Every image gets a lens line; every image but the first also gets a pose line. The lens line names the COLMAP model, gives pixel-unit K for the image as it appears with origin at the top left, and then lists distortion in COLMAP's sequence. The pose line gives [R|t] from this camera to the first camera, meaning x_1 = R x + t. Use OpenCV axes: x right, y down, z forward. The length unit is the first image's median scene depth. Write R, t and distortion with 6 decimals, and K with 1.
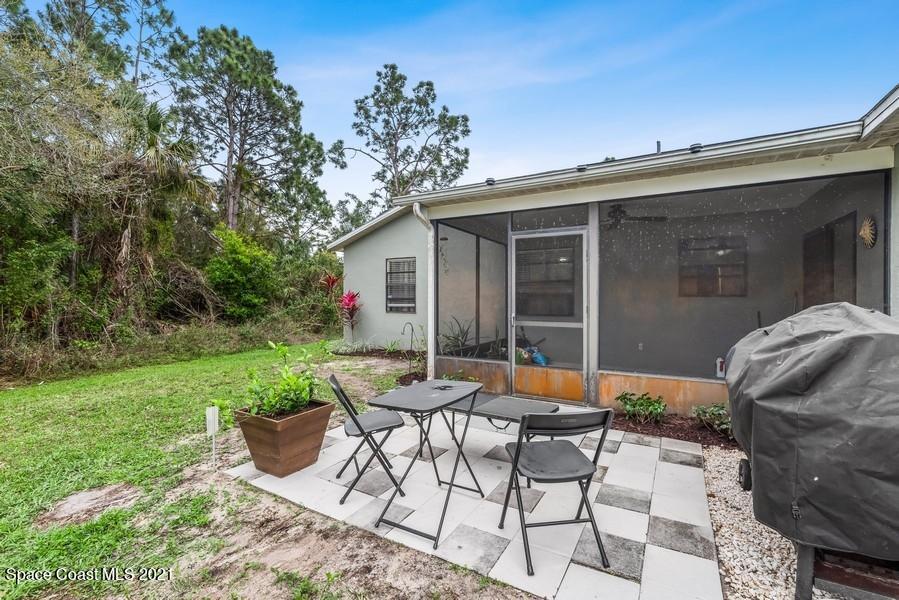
lens RADIAL K [[388.6, 0, 449.5], [0, 388.6, 300.0], [0, 0, 1]] dist [-0.000577, 0.000083]
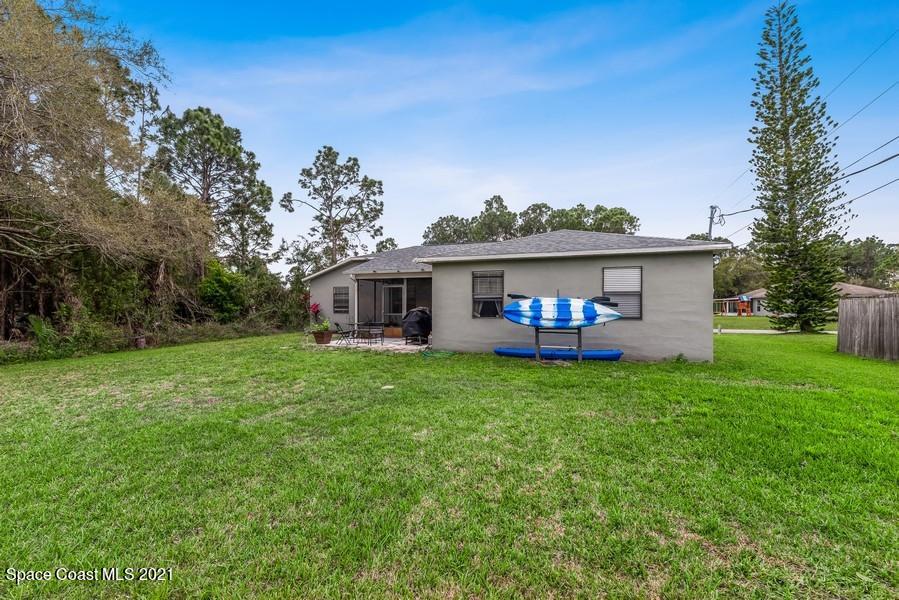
lens RADIAL K [[402.2, 0, 449.5], [0, 402.2, 300.0], [0, 0, 1]] dist [-0.000583, 0.000171]
pose [[0.983688, 0.000895, 0.179881, 0.023753], [0.002583, 0.999814, -0.019105, 0.001885], [-0.179864, 0.019258, 0.983503, -0.504892]]
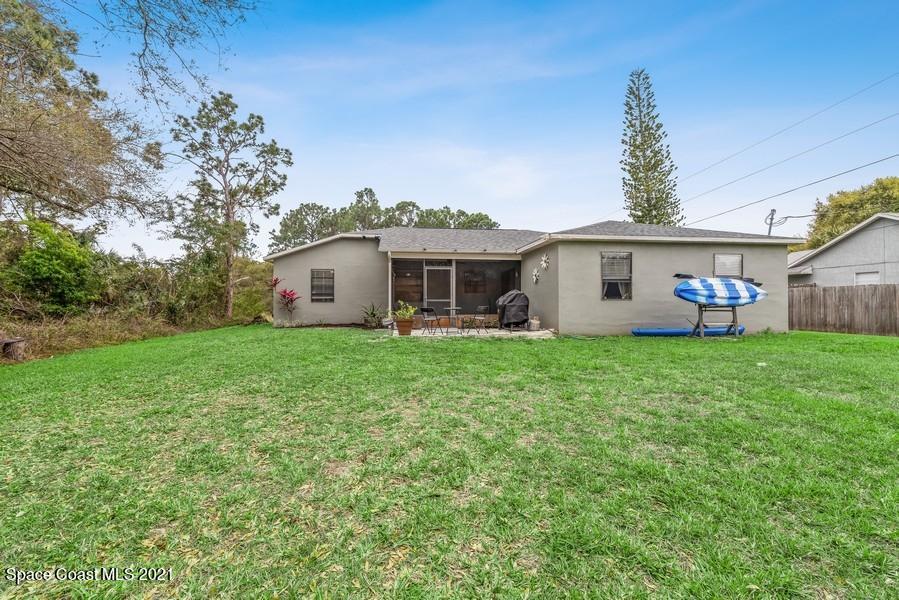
lens RADIAL K [[388.6, 0, 449.5], [0, 388.6, 300.0], [0, 0, 1]] dist [-0.000577, 0.000083]
pose [[0.789278, 0.003363, 0.614027, -0.298792], [0.006321, 0.999888, -0.013601, 0.020705], [-0.614004, 0.014616, 0.789168, -0.267531]]
